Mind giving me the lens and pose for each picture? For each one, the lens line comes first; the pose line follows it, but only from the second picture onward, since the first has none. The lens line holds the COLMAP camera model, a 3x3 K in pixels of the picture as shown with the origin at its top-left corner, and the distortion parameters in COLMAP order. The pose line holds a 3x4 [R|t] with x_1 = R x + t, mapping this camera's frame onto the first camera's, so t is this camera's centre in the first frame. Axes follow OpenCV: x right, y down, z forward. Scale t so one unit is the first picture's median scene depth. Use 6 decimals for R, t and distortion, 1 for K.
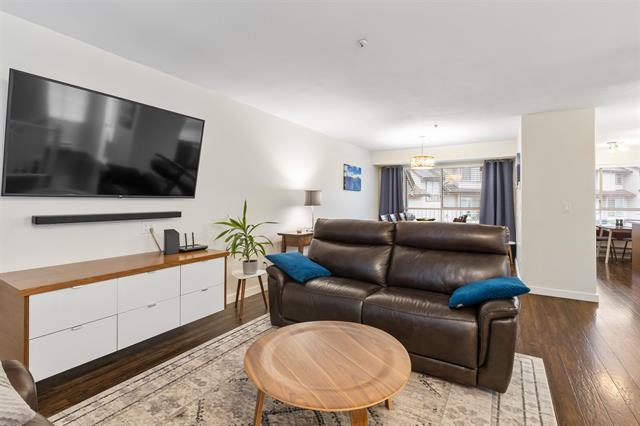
lens RADIAL K [[293.1, 0, 320.8], [0, 293.1, 202.3], [0, 0, 1]] dist [-0.008705, -0.000246]
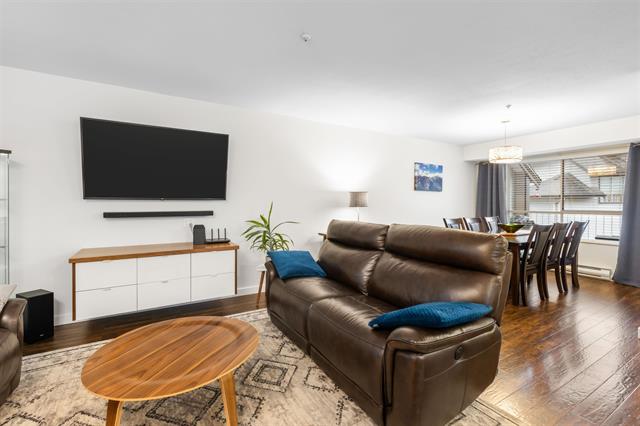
lens RADIAL K [[283.9, 0, 323.4], [0, 283.9, 207.2], [0, 0, 1]] dist [-0.000245, -0.000181]
pose [[0.889820, 0.004680, -0.456288, 0.416935], [-0.000587, 0.999958, 0.009113, 0.004207], [0.456311, -0.007841, 0.889786, 0.124435]]
